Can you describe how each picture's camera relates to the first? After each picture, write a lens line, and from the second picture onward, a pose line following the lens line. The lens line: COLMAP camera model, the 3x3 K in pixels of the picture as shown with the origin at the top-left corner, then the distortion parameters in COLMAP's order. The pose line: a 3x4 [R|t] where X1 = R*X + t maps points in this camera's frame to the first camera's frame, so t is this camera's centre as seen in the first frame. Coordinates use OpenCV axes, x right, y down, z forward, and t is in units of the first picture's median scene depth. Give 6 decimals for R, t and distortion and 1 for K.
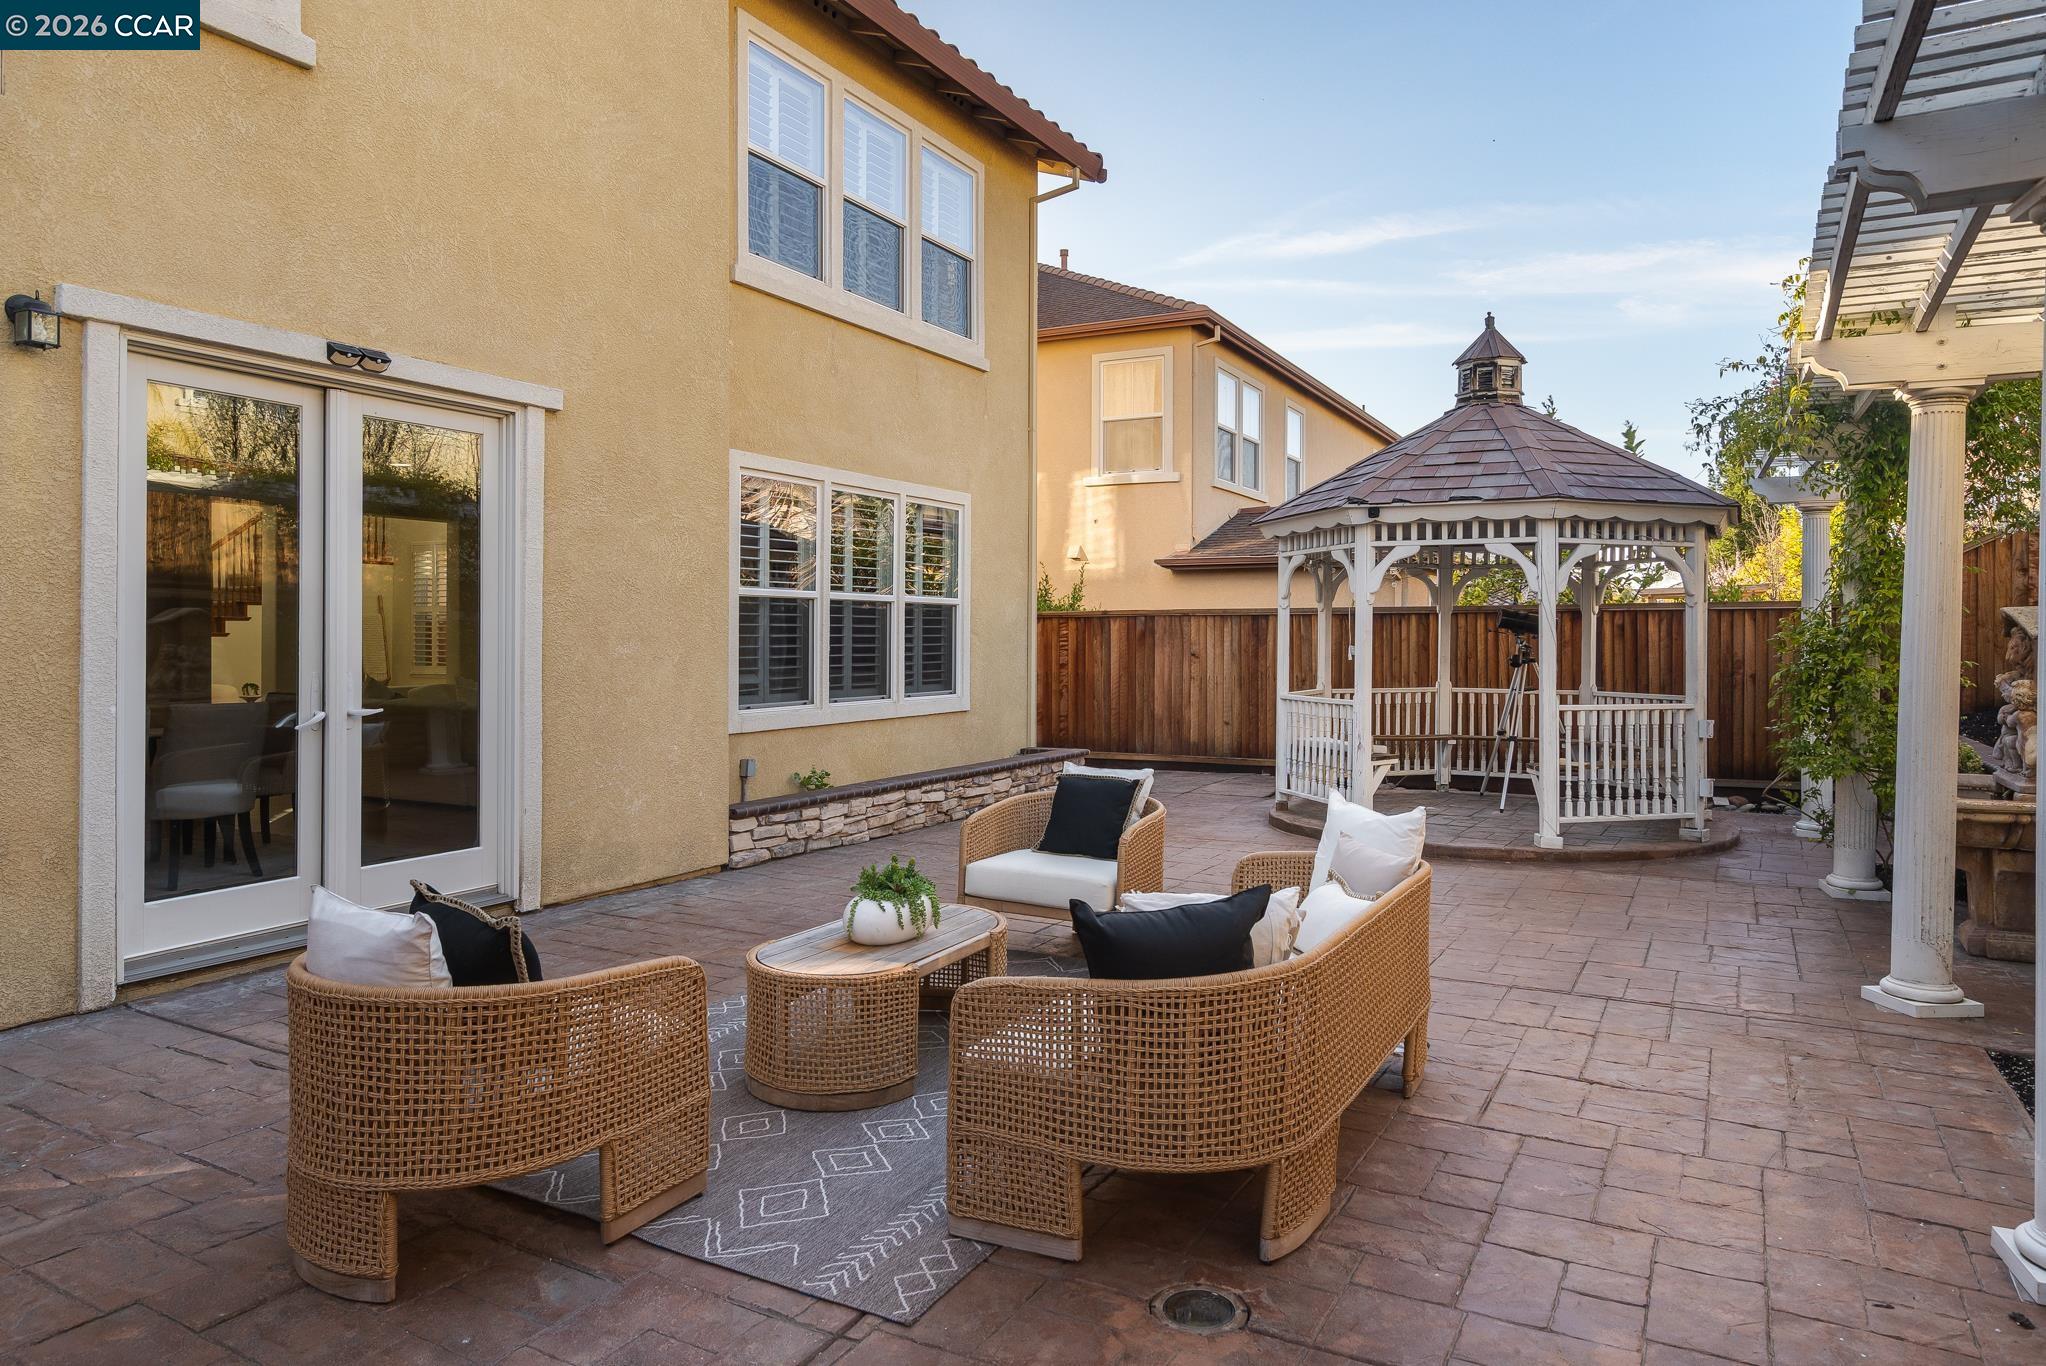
lens RADIAL K [[1277.6, 0, 1049.4], [0, 1277.6, 644.4], [0, 0, 1]] dist [0.002526, 0.002871]
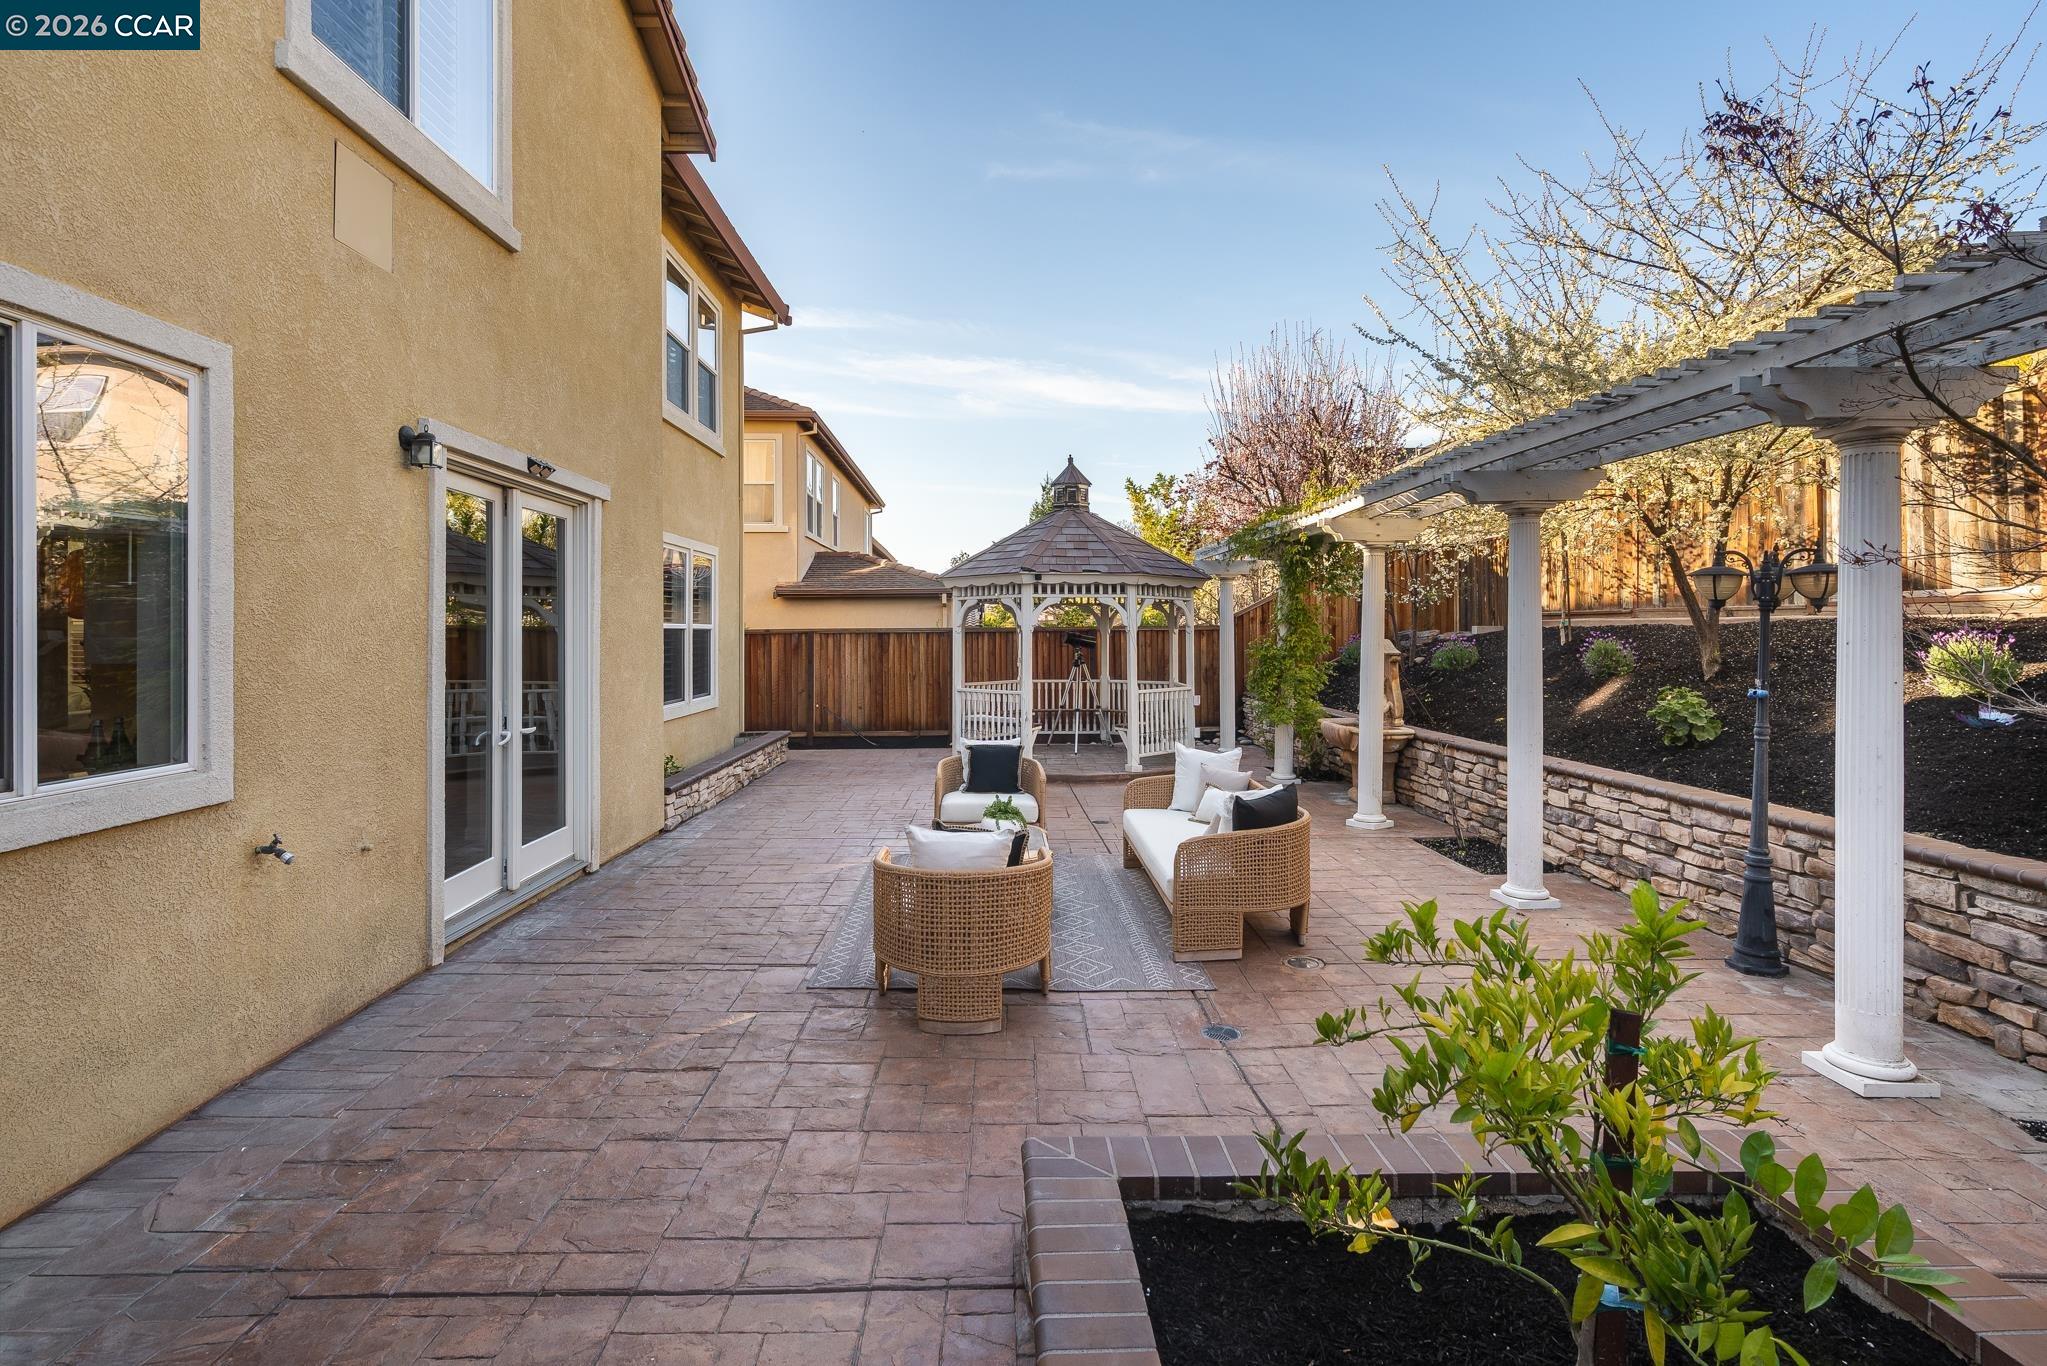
lens RADIAL K [[1007.5, 0, 1018.3], [0, 1007.5, 638.0], [0, 0, 1]] dist [-0.000550, 0.001049]
pose [[0.864800, -0.008386, 0.502046, -0.418910], [0.007860, 0.999964, 0.003163, -0.028798], [-0.502055, 0.001210, 0.864835, -0.112157]]
